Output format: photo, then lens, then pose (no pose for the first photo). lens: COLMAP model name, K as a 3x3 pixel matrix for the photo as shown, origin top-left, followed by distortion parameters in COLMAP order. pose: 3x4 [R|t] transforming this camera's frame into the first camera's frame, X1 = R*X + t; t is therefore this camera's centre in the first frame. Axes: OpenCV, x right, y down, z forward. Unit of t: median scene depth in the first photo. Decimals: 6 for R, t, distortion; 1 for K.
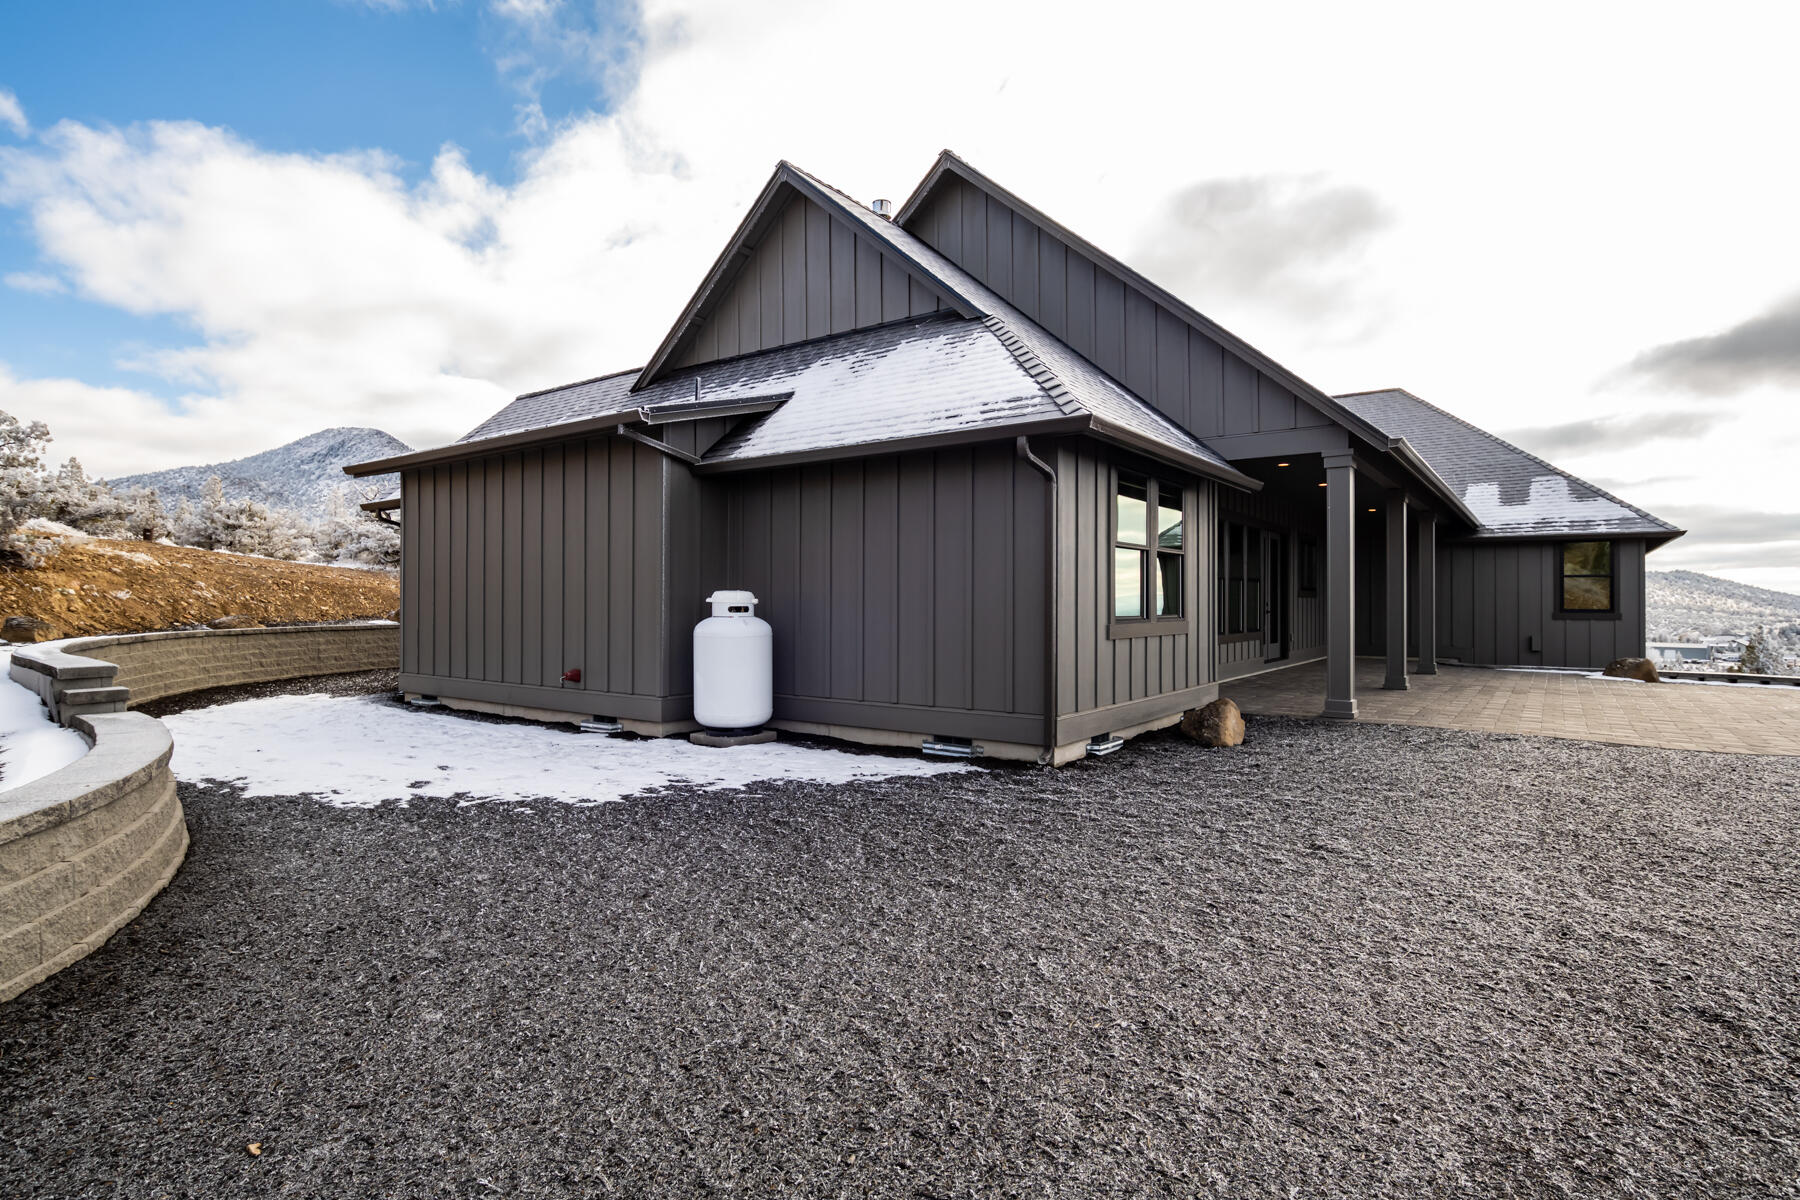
lens RADIAL K [[909.4, 0, 900.6], [0, 909.4, 601.2], [0, 0, 1]] dist [-0.021397, 0.010274]
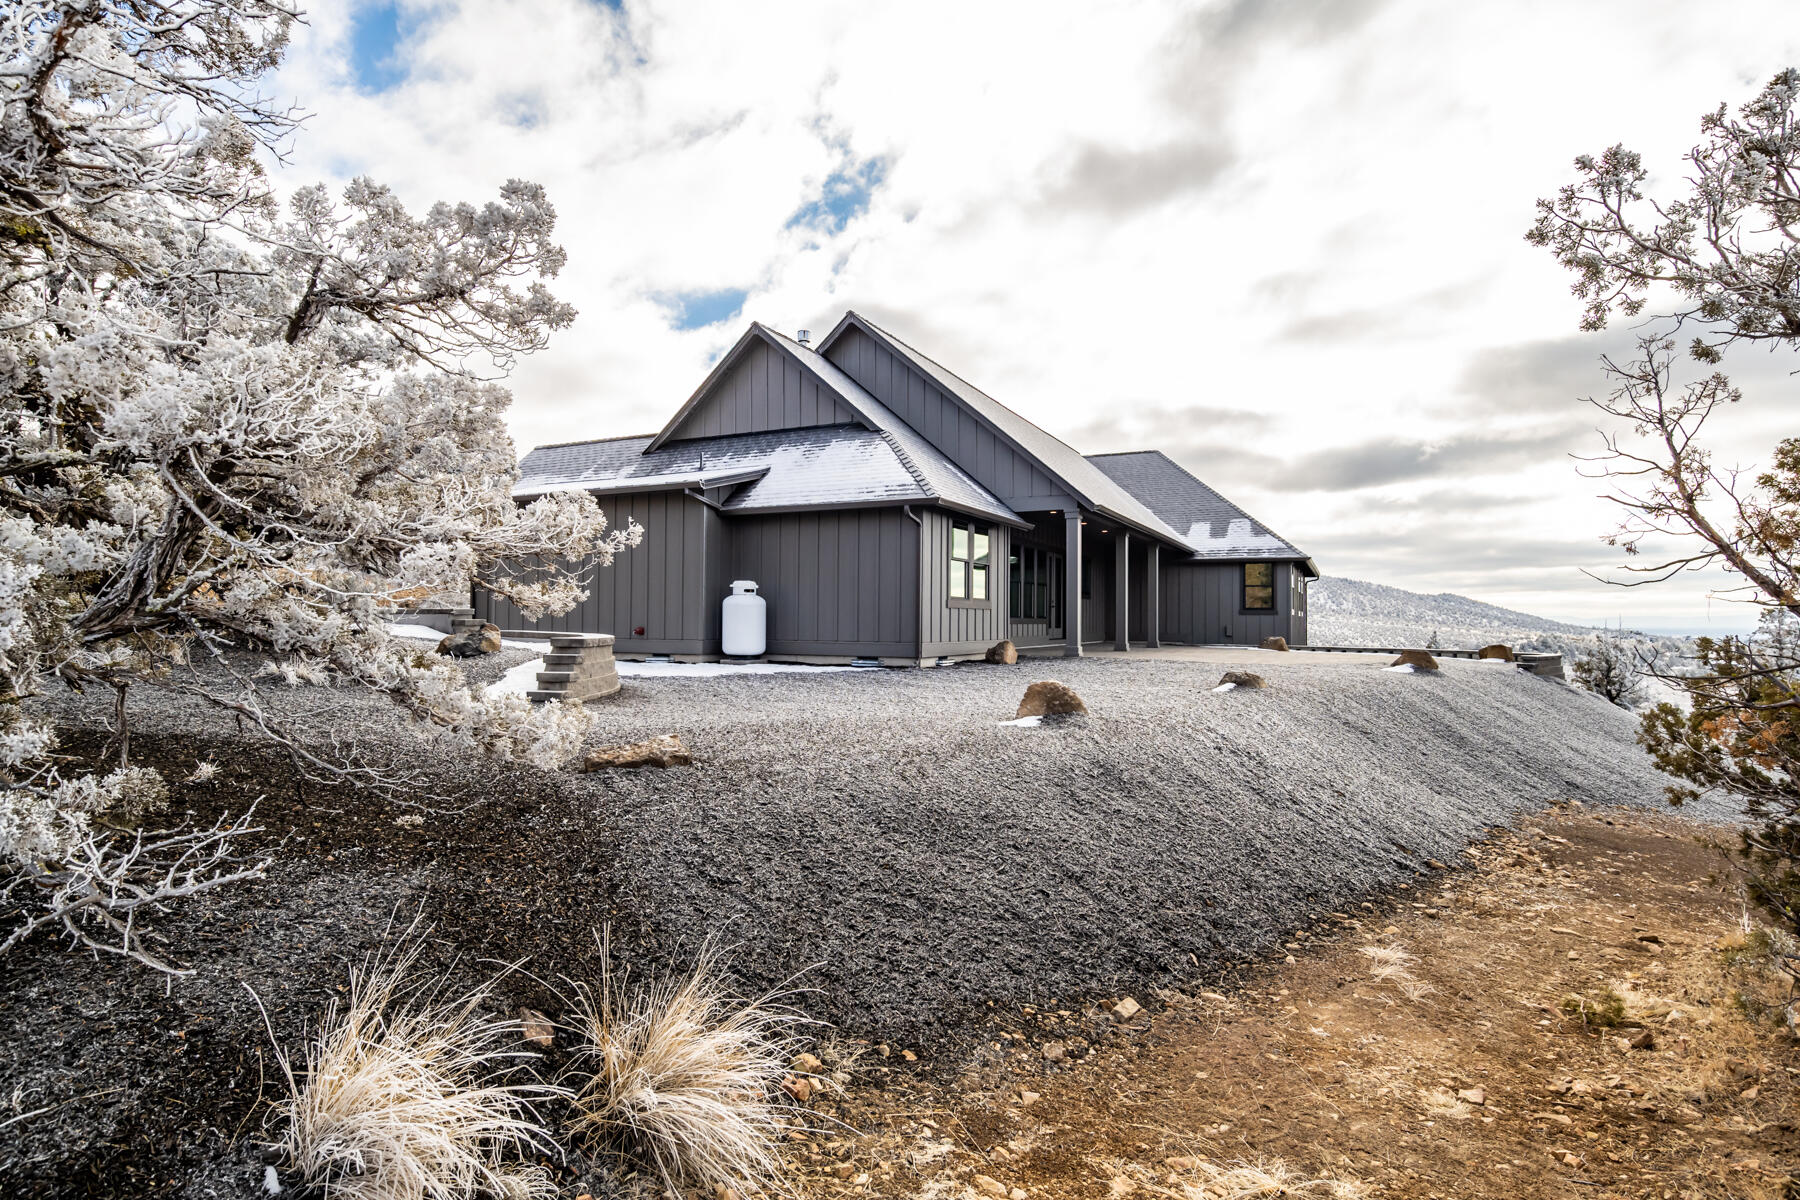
lens RADIAL K [[909.4, 0, 900.6], [0, 909.4, 601.2], [0, 0, 1]] dist [-0.021397, 0.010274]
pose [[0.985714, 0.008266, 0.168223, -0.168323], [-0.005223, 0.999815, -0.018522, 0.056643], [-0.168345, 0.017379, 0.985575, -0.769862]]
